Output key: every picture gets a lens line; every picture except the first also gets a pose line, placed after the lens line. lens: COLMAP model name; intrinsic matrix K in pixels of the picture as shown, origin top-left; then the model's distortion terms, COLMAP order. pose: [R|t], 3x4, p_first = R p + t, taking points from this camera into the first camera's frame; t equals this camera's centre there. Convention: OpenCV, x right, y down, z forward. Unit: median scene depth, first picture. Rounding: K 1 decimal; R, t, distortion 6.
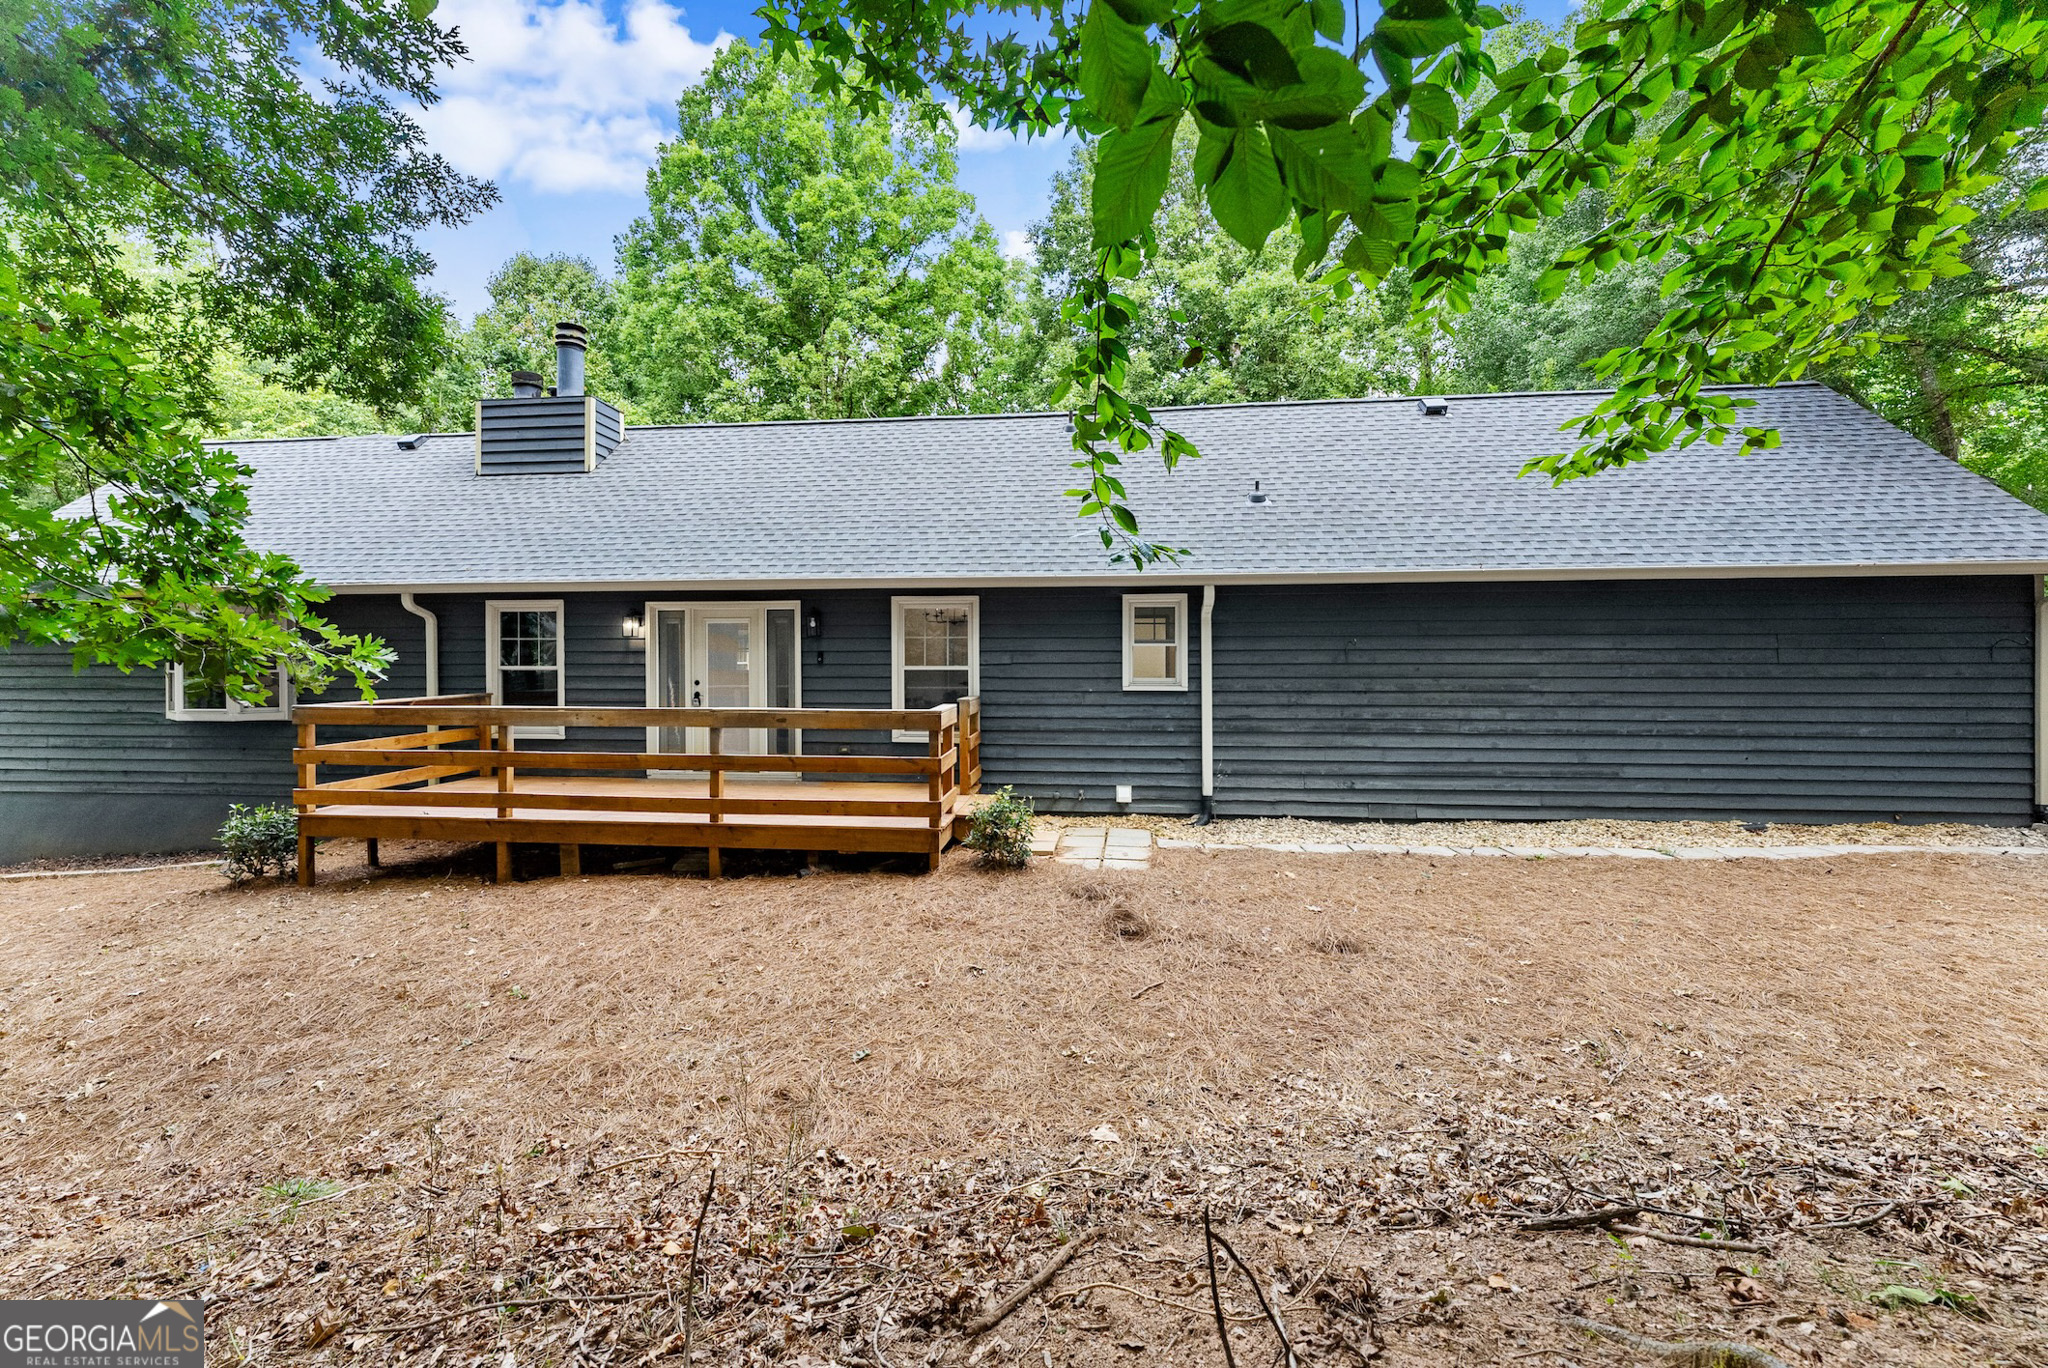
lens RADIAL K [[850.7, 0, 1025.7], [0, 850.7, 685.1], [0, 0, 1]] dist [-0.002666, -0.000076]
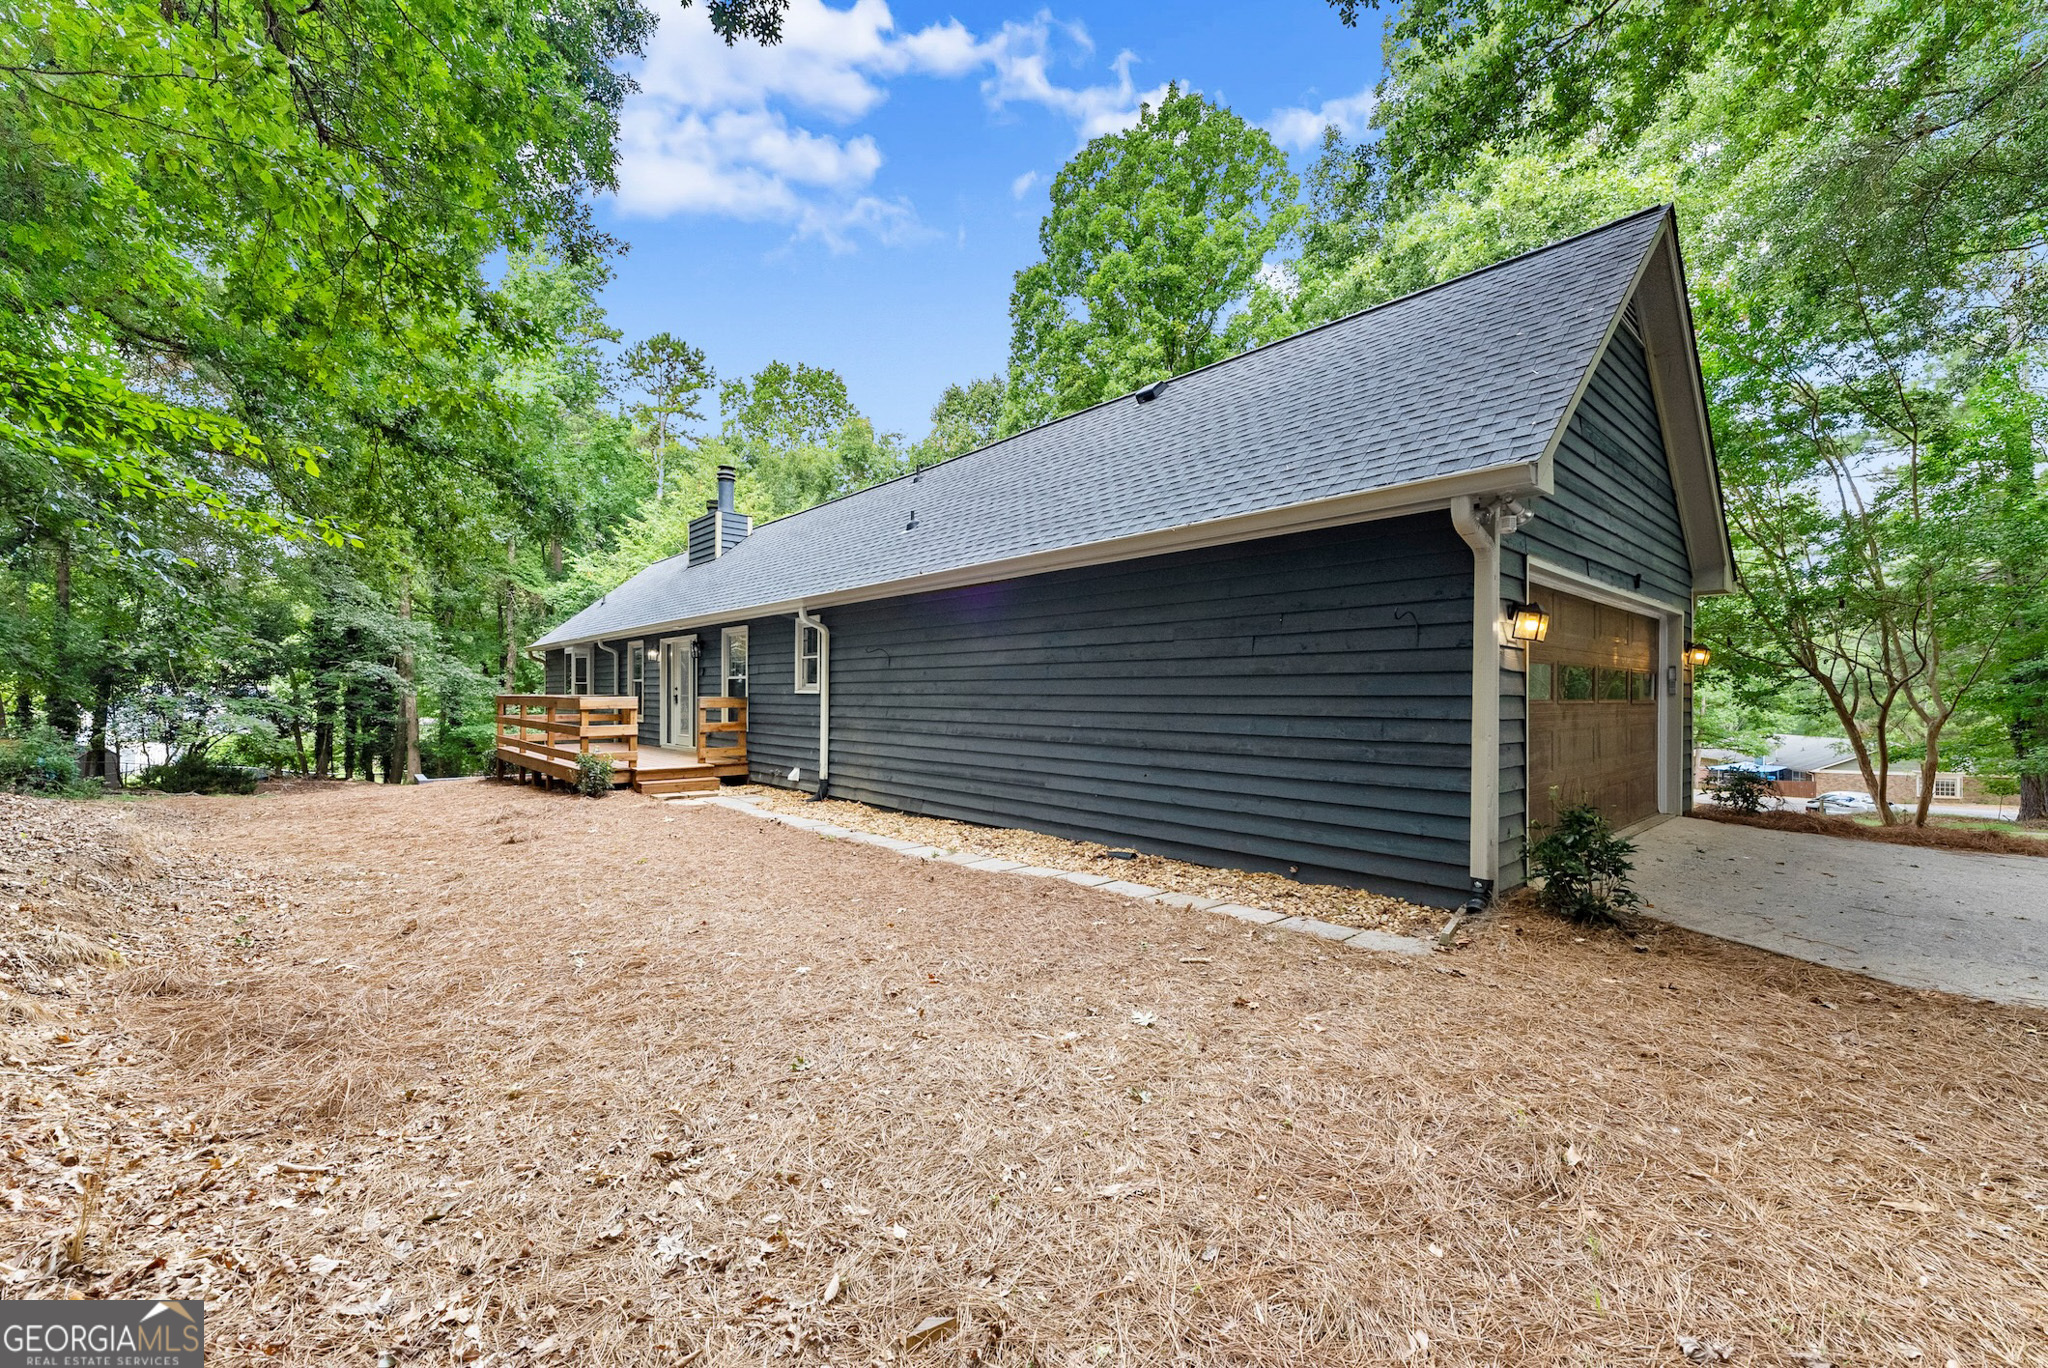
lens RADIAL K [[850.7, 0, 1027.4], [0, 850.7, 687.9], [0, 0, 1]] dist [-0.002666, -0.000076]
pose [[0.735944, -0.003191, -0.677035, 1.274977], [-0.011447, 0.999787, -0.017155, 0.016536], [0.676946, 0.020375, 0.735751, 0.300114]]
